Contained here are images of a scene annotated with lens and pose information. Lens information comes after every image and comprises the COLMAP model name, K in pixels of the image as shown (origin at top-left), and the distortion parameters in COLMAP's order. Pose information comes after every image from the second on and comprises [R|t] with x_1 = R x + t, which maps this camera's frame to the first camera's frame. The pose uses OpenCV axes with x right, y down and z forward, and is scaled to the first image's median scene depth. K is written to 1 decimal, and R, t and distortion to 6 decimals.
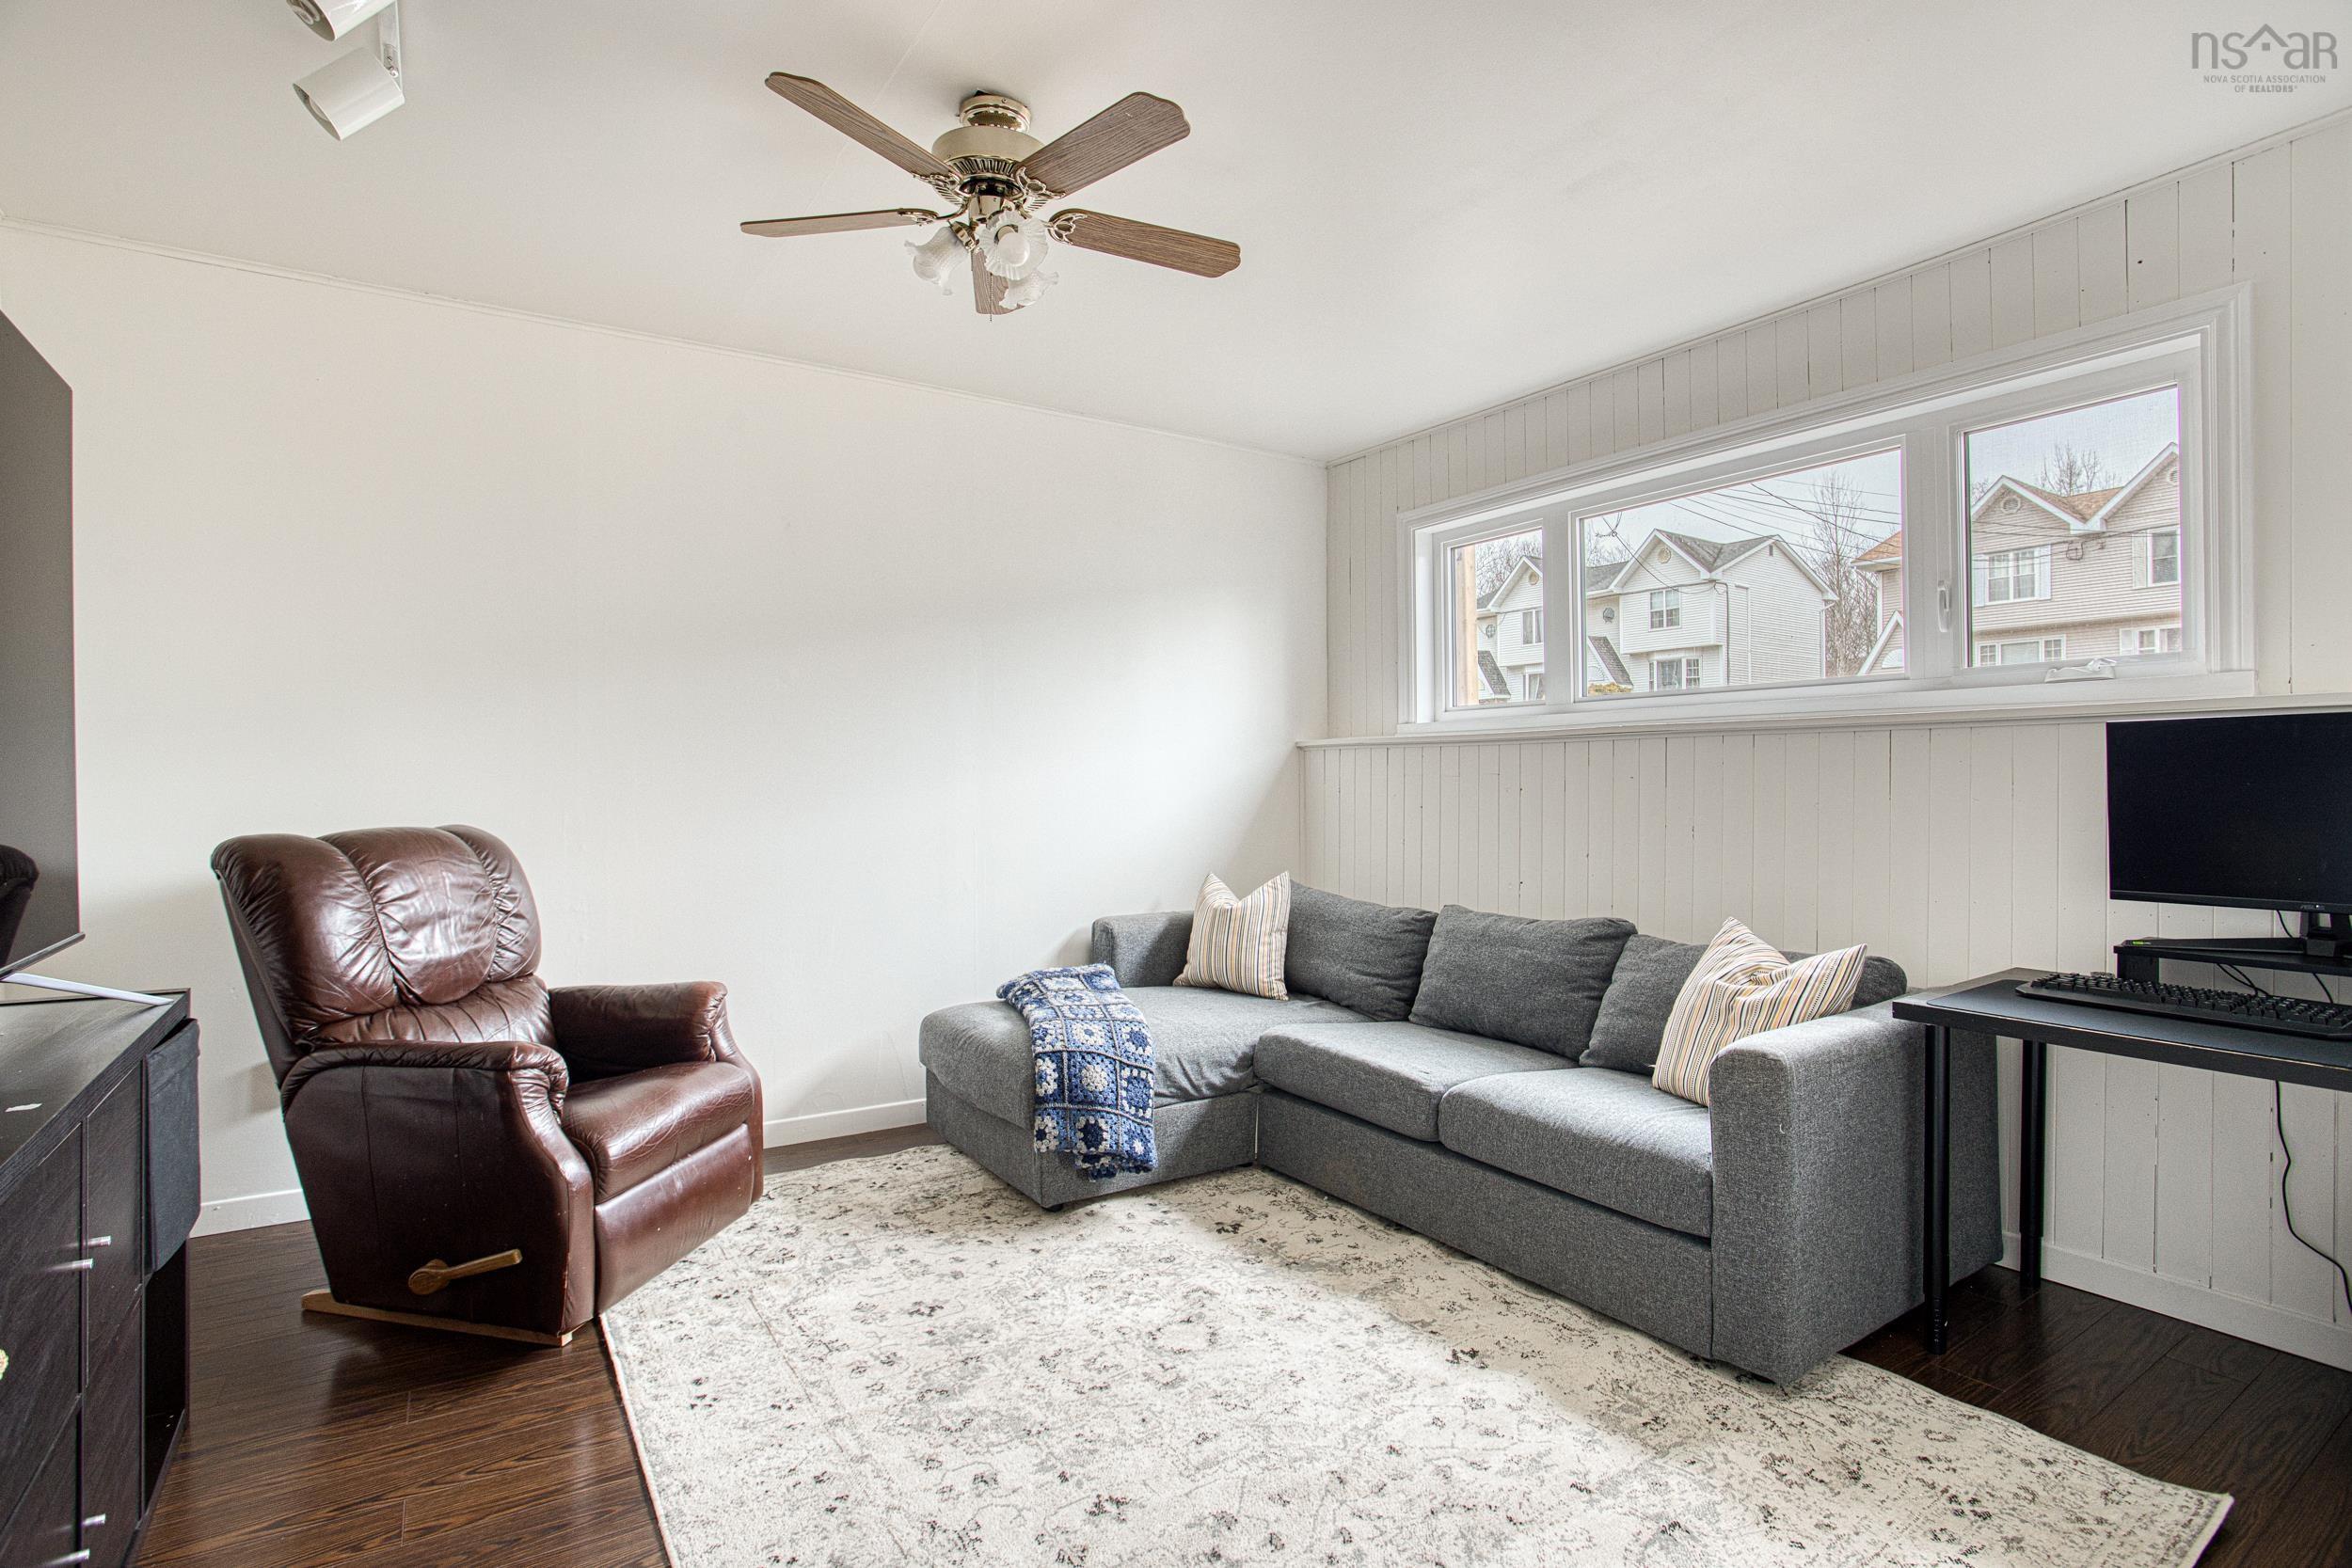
lens RADIAL K [[1151.6, 0, 1183.5], [0, 1151.6, 781.7], [0, 0, 1]] dist [-0.074240, 0.032492]
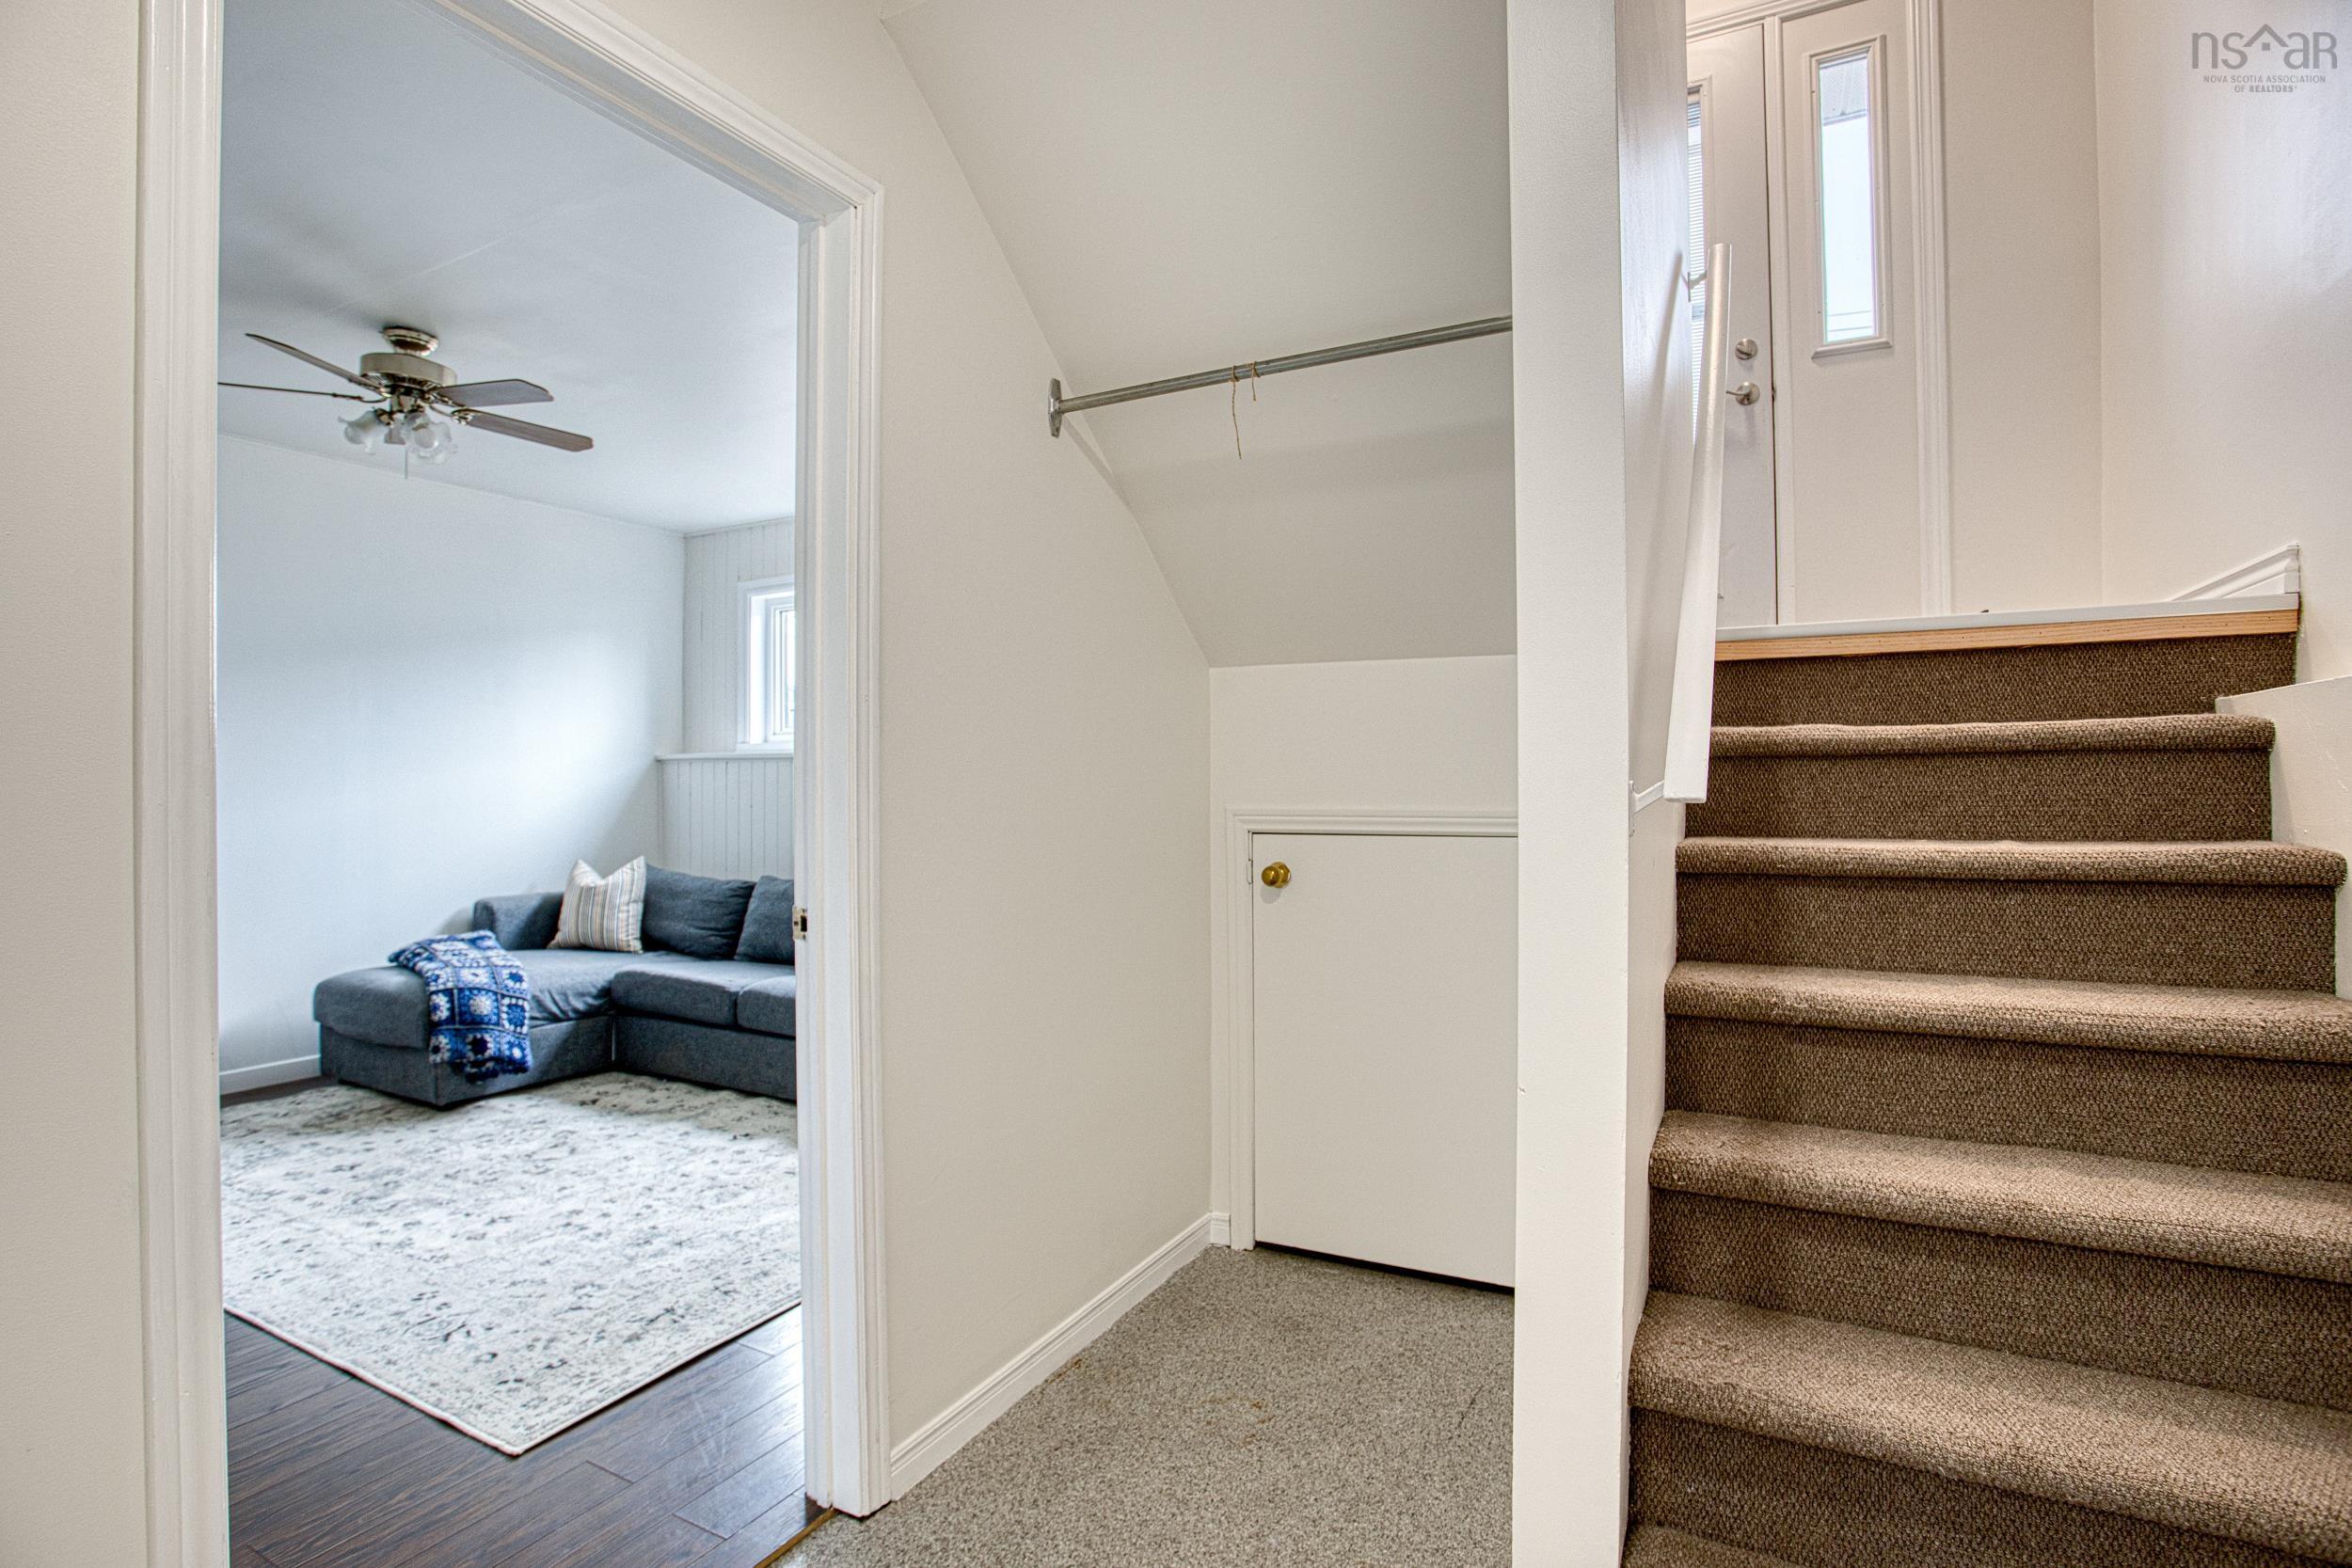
lens RADIAL K [[1151.6, 0, 1183.5], [0, 1151.6, 781.7], [0, 0, 1]] dist [-0.074240, 0.032492]
pose [[0.879172, 0.000268, 0.476504, 0.021684], [0.001230, 0.999995, -0.002833, -0.003388], [-0.476502, 0.003077, 0.879168, -0.568558]]
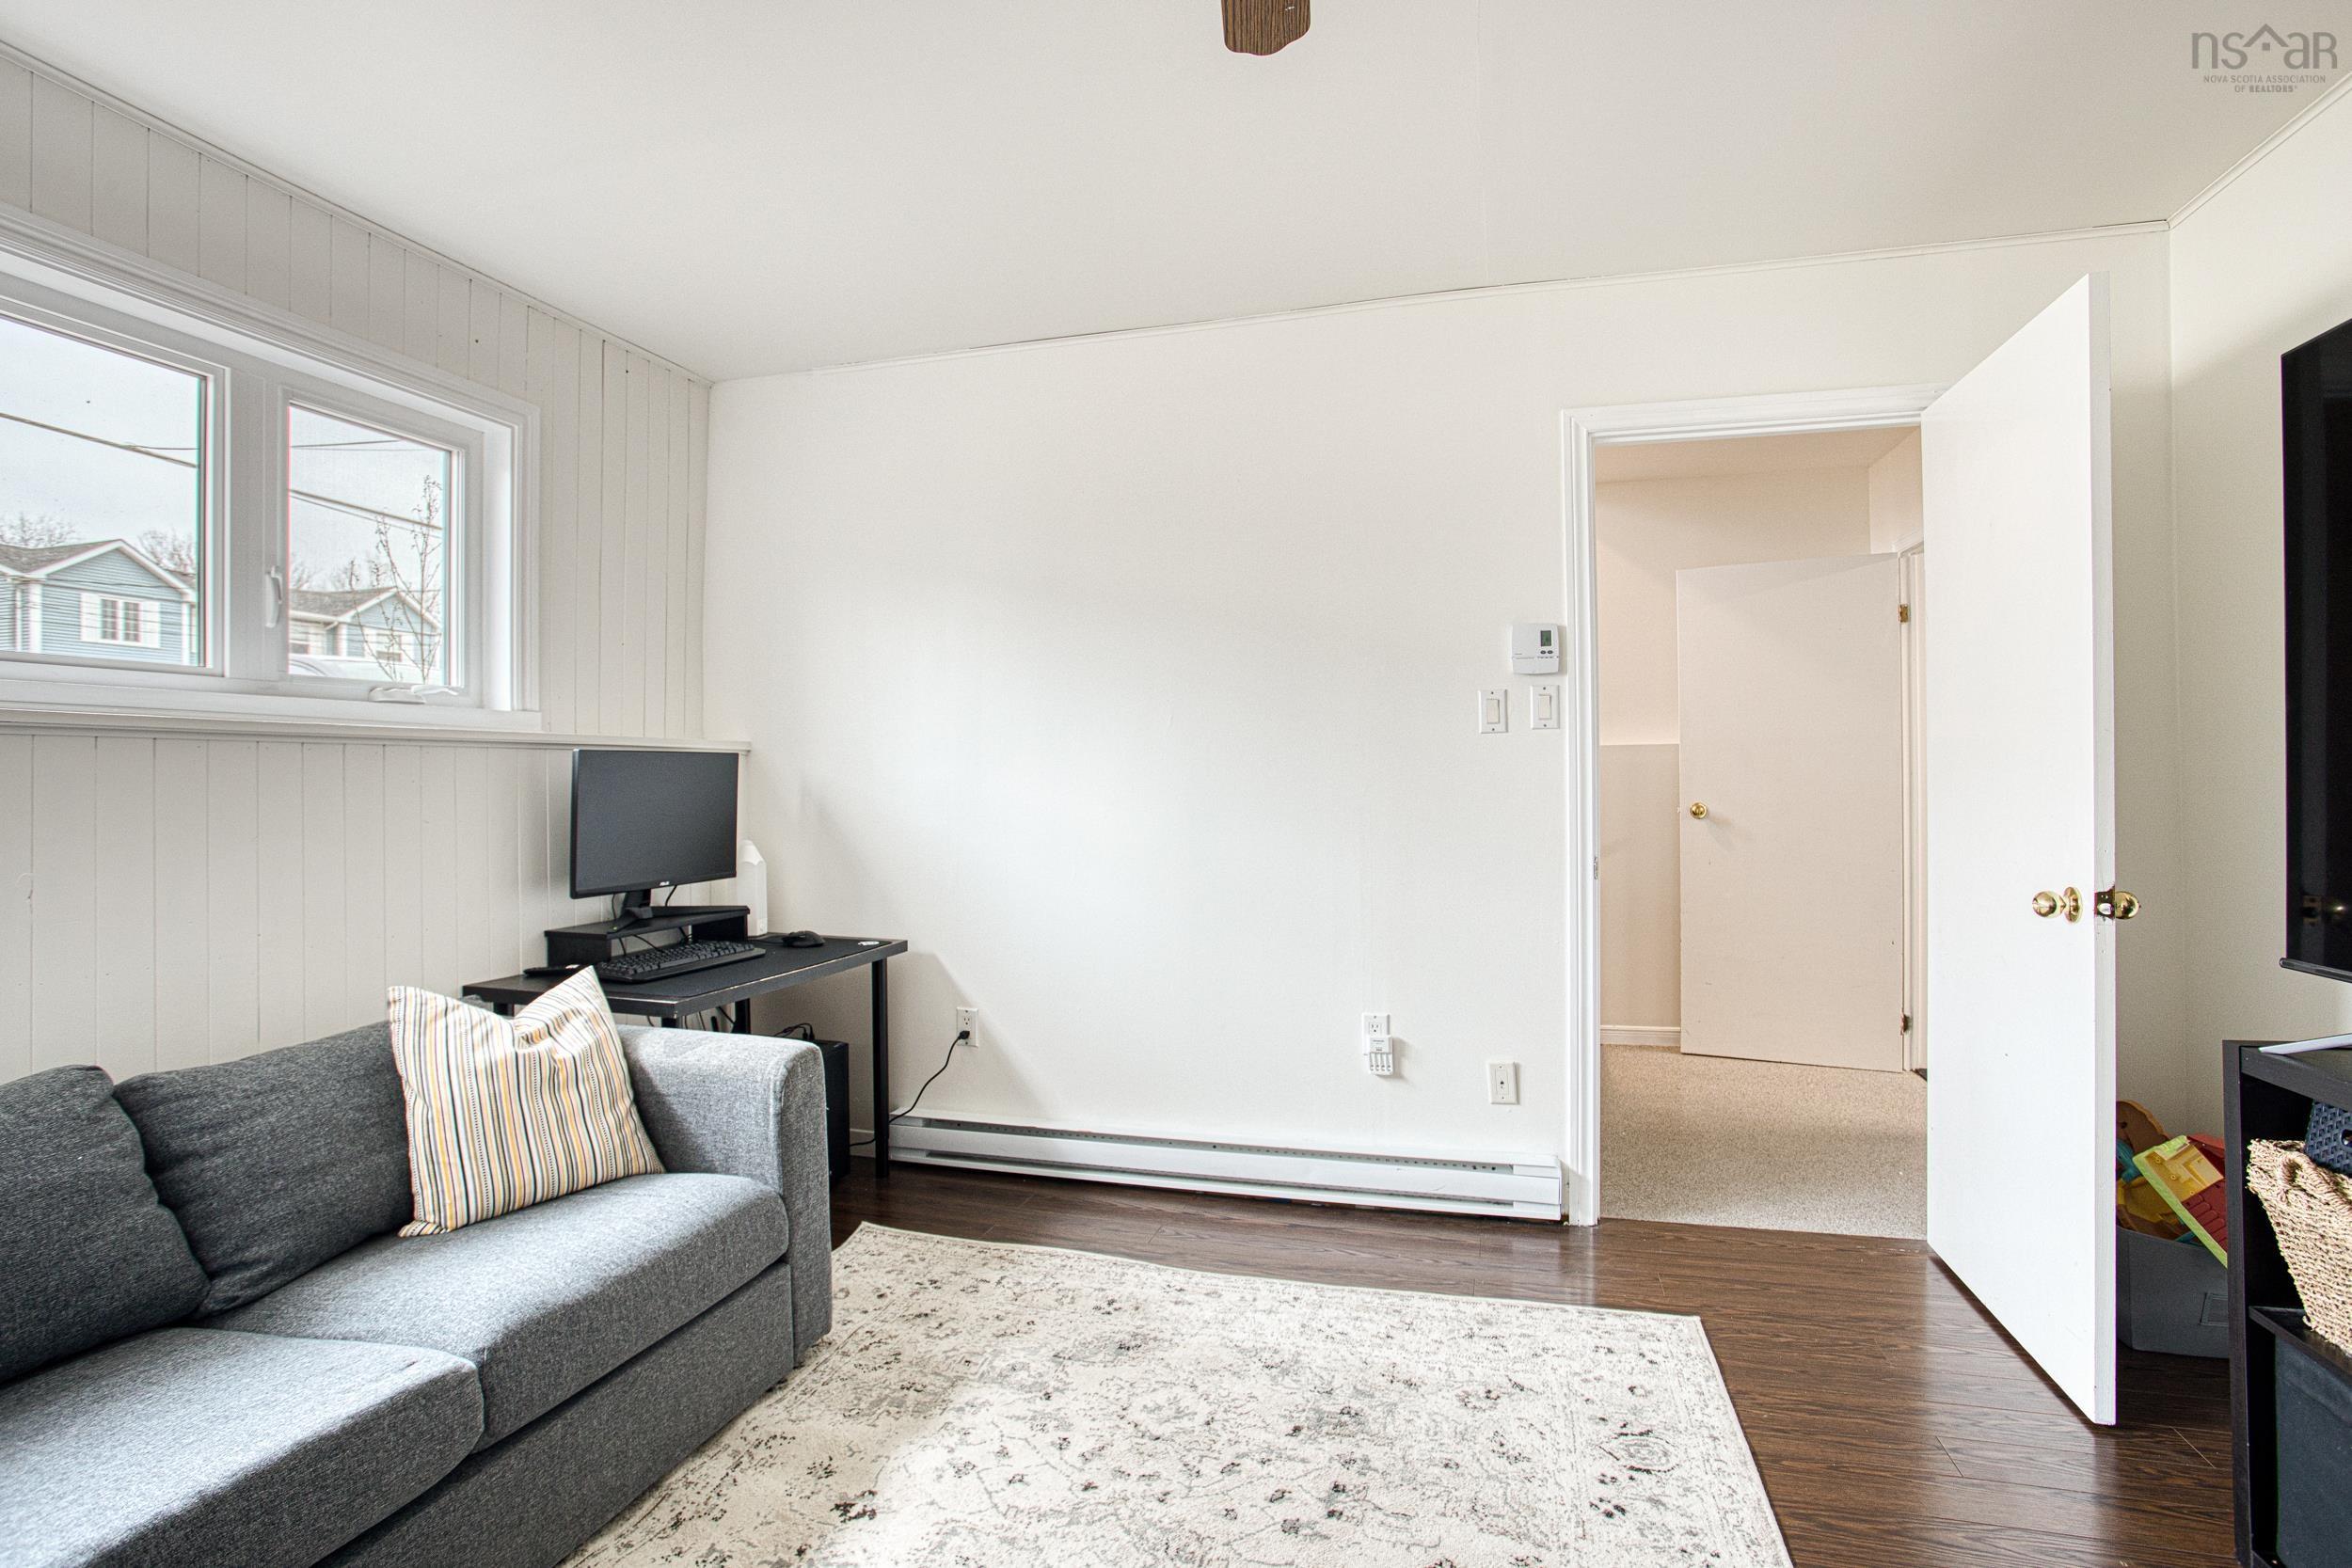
lens RADIAL K [[1151.6, 0, 1183.5], [0, 1151.6, 781.7], [0, 0, 1]] dist [-0.074240, 0.032492]
pose [[-0.656801, 0.008111, 0.754020, -0.383903], [0.012768, 0.999918, 0.000366, -0.009204], [-0.753956, 0.009868, -0.656851, 0.996235]]
